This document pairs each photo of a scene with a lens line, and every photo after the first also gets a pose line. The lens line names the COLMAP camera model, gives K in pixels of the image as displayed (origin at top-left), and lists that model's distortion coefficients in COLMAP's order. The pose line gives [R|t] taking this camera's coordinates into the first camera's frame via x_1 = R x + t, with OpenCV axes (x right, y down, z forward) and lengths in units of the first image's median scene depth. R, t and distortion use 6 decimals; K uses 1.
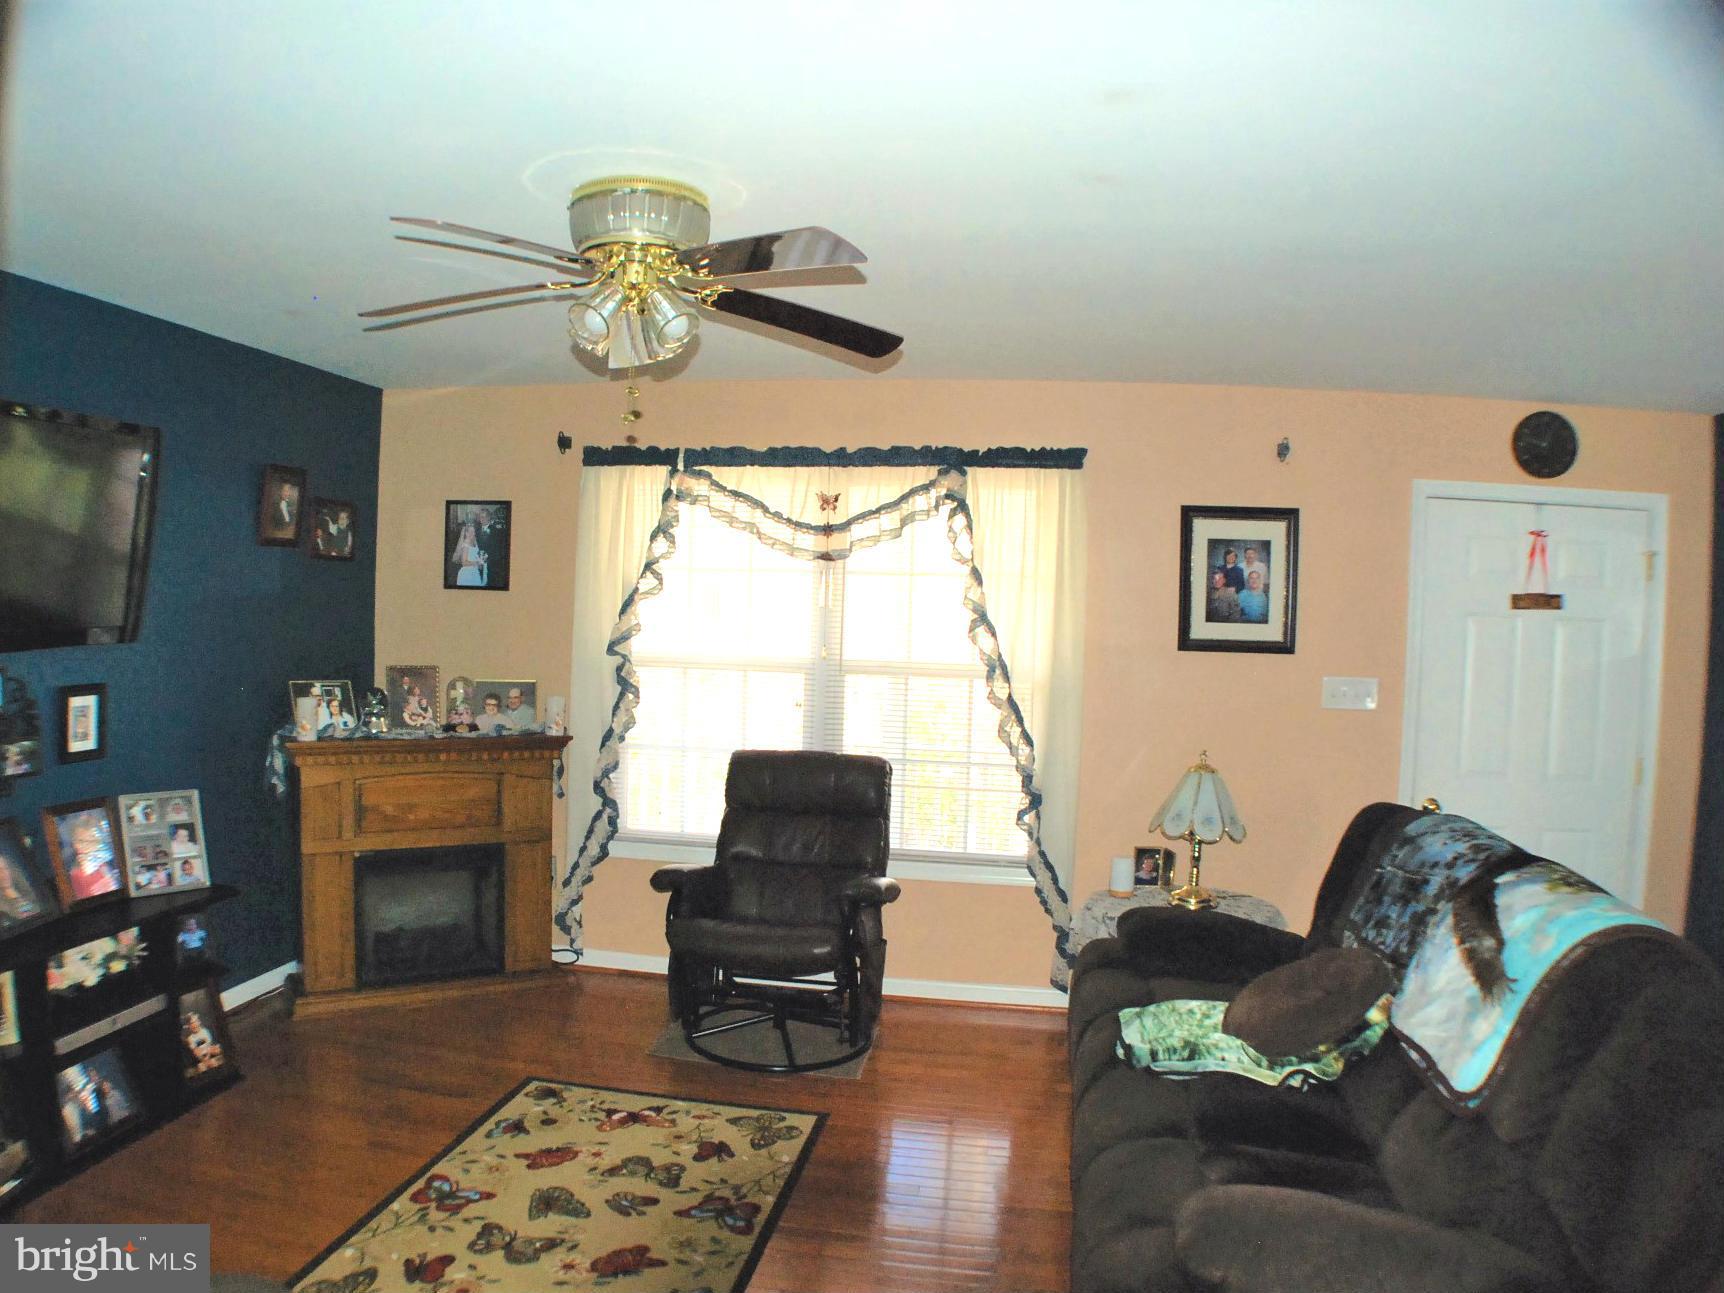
lens RADIAL K [[1207.6, 0, 862.0], [0, 1207.6, 646.5], [0, 0, 1]] dist [-0.207086, 0.059741]
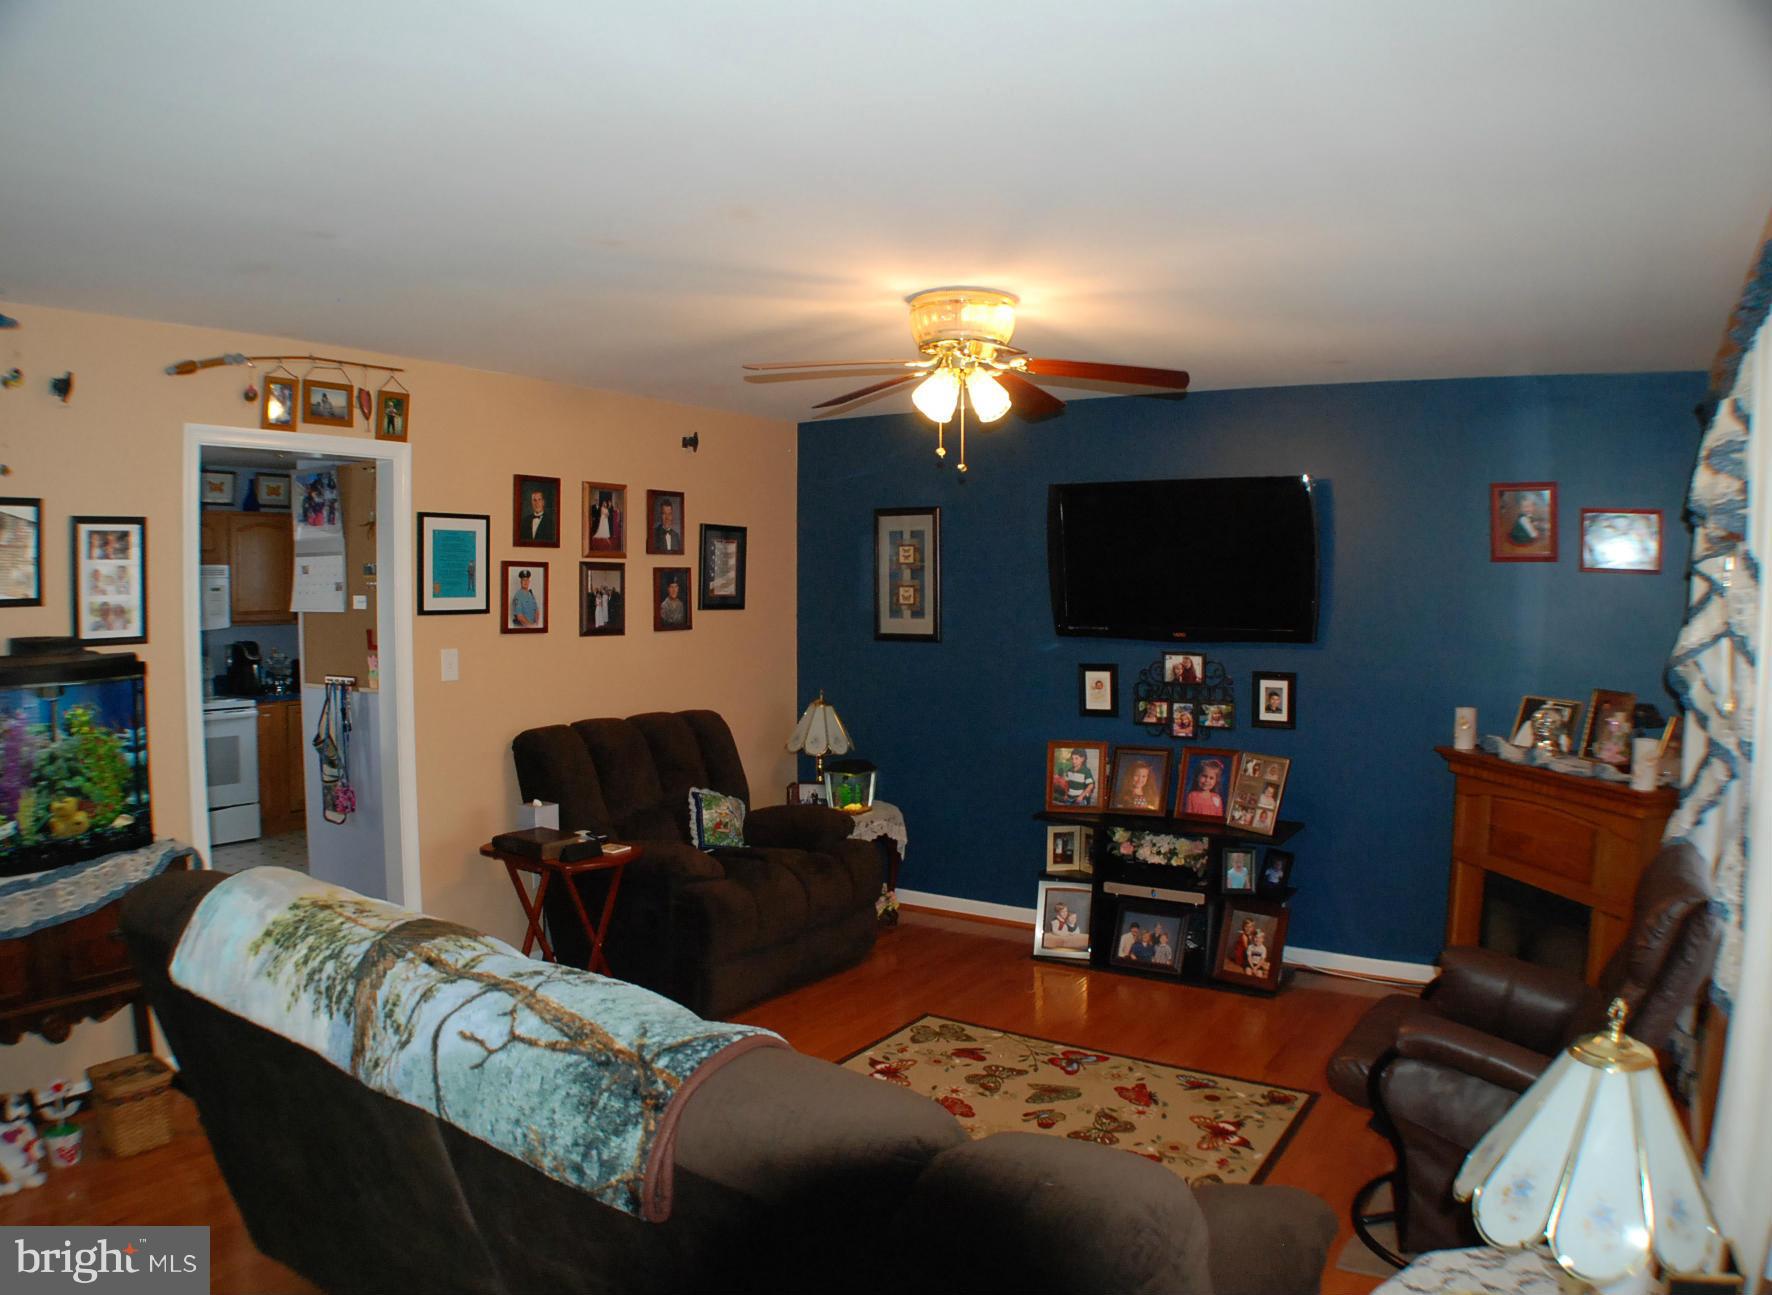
lens RADIAL K [[1291.0, 0, 883.3], [0, 1291.0, 624.7], [0, 0, 1]] dist [-0.169040, 0.005878]
pose [[-0.417707, -0.002147, -0.908579, 0.691507], [-0.055743, 0.998174, 0.023268, -0.025044], [0.906870, 0.060366, -0.417064, 0.906509]]
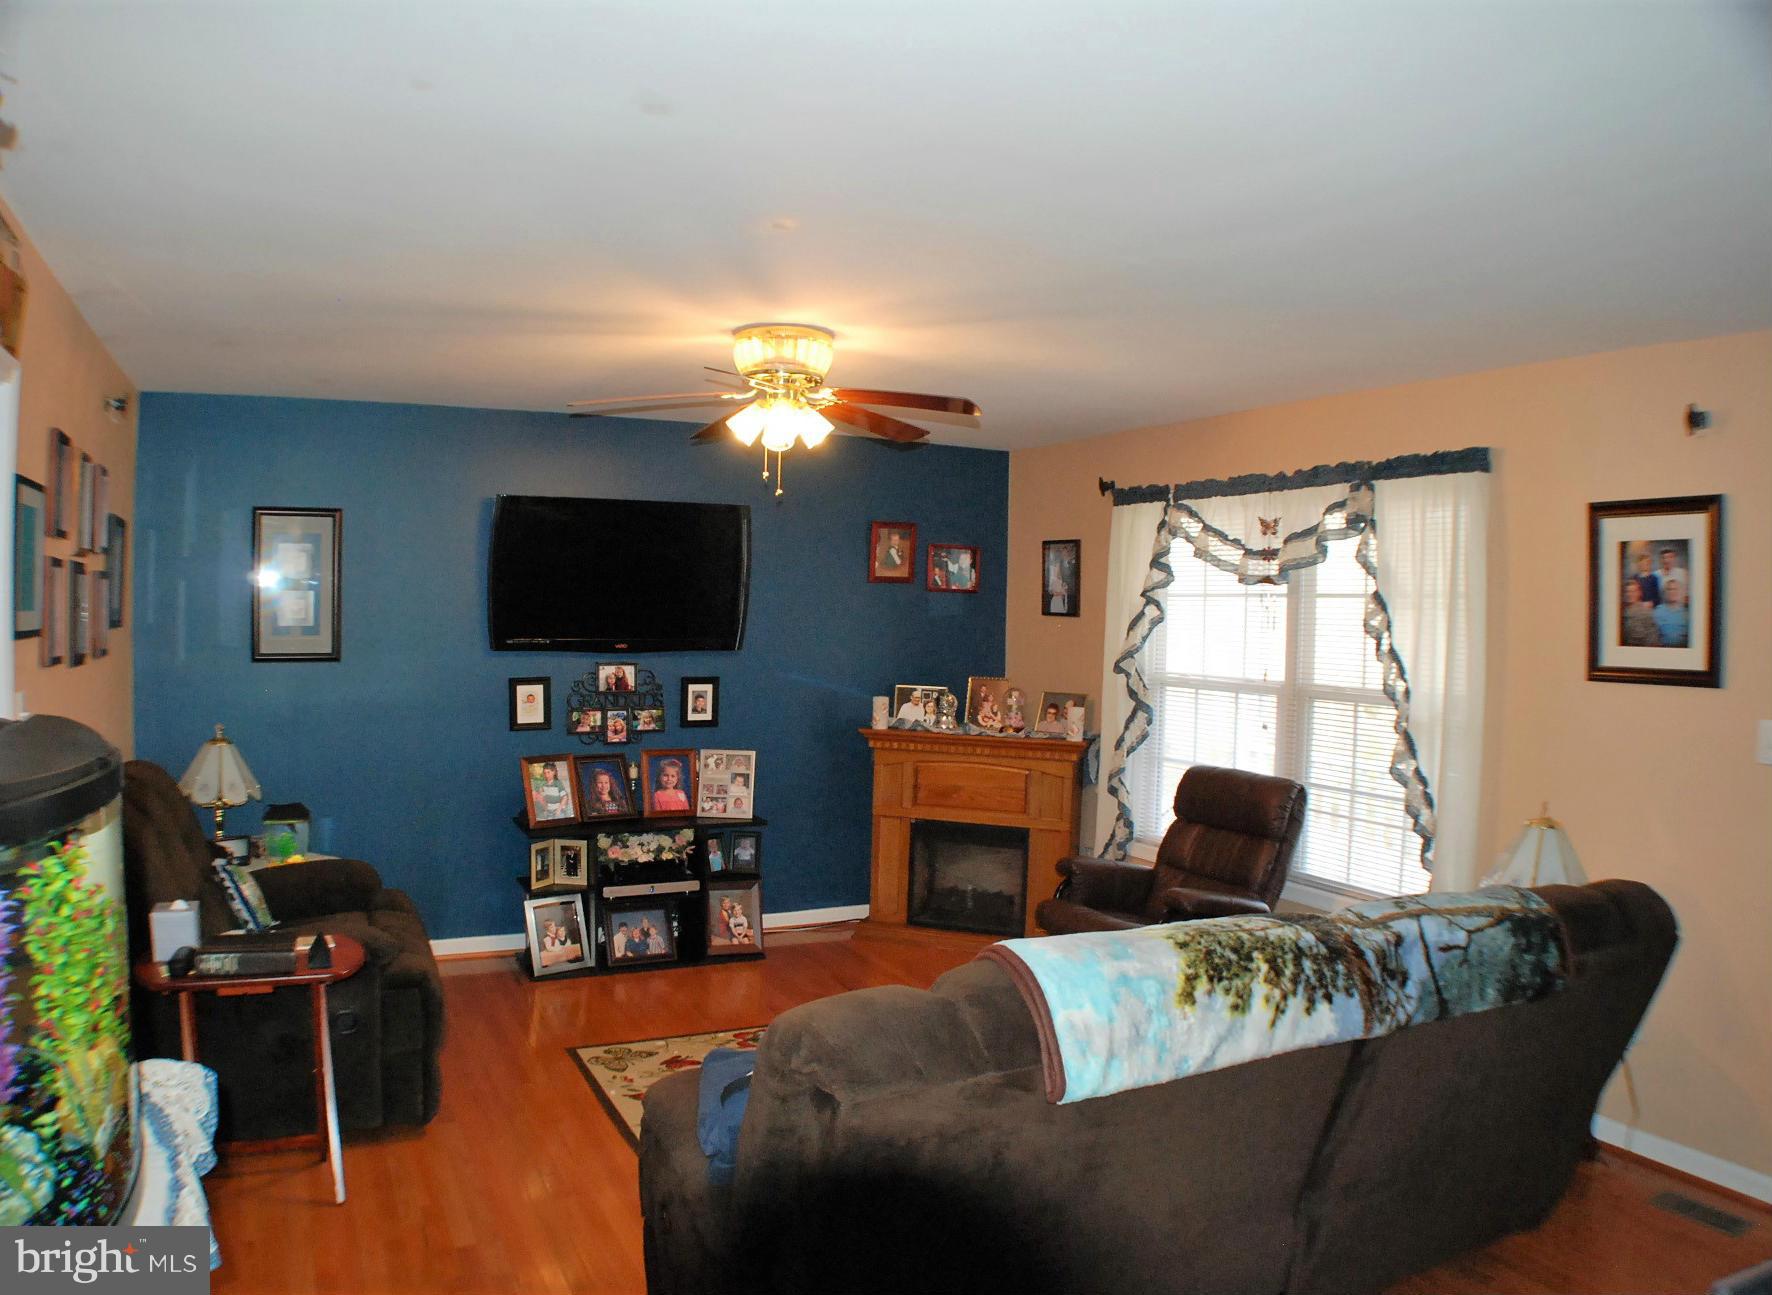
lens RADIAL K [[1291.0, 0, 883.3], [0, 1291.0, 624.7], [0, 0, 1]] dist [-0.169040, 0.005878]
pose [[0.580285, -0.006880, -0.814385, 0.674088], [-0.033392, 0.998922, -0.032232, 0.008362], [0.813729, 0.045898, 0.579430, 0.121846]]
